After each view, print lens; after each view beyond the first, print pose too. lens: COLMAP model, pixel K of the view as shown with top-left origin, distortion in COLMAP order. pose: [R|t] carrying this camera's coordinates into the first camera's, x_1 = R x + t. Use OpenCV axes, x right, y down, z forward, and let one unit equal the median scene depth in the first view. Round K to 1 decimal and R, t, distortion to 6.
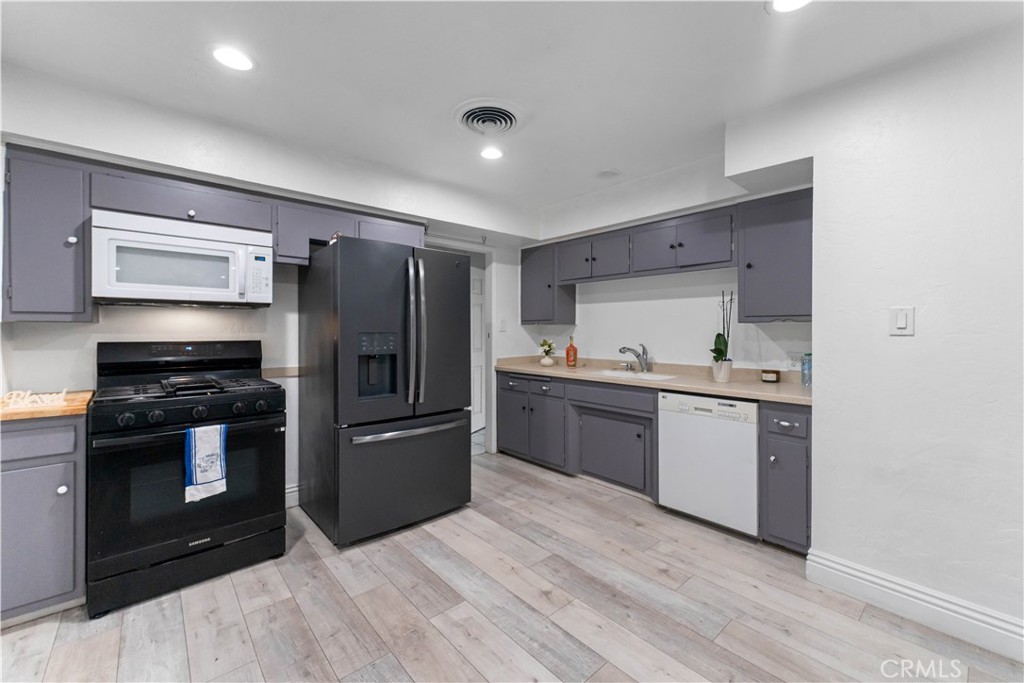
lens RADIAL K [[413.6, 0, 514.5], [0, 413.6, 329.0], [0, 0, 1]] dist [0.000073, -0.000013]
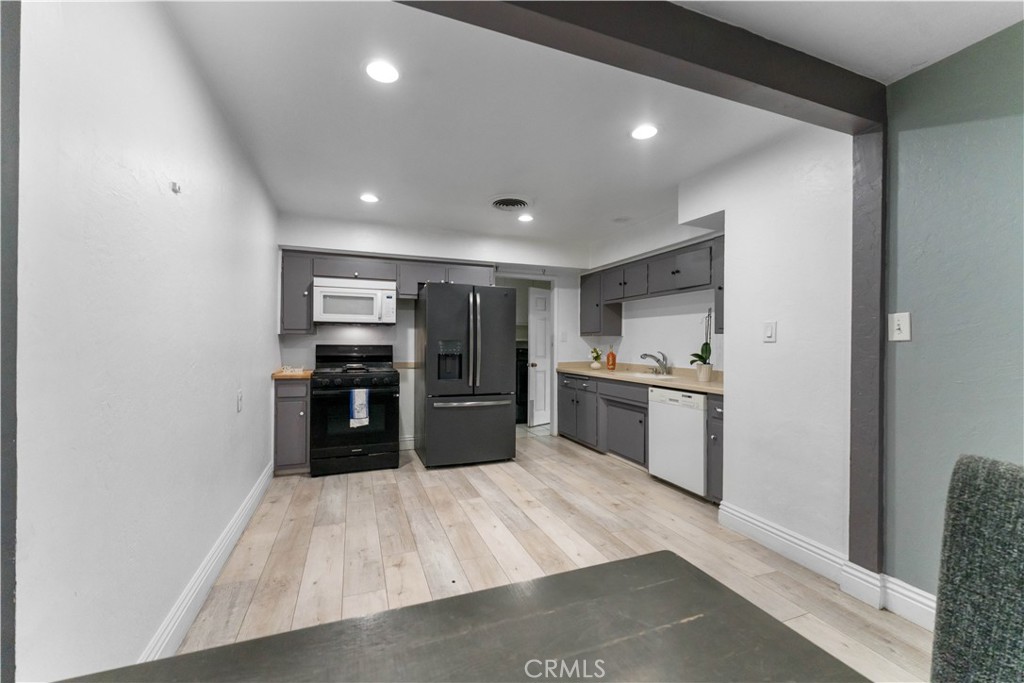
lens RADIAL K [[410.9, 0, 512.0], [0, 410.9, 341.5], [0, 0, 1]] dist [-0.000239, -0.000004]
pose [[0.937291, 0.003674, -0.348530, 0.451709], [-0.004157, 0.999991, -0.000638, 0.012966], [0.348524, 0.002047, 0.937298, -0.416904]]
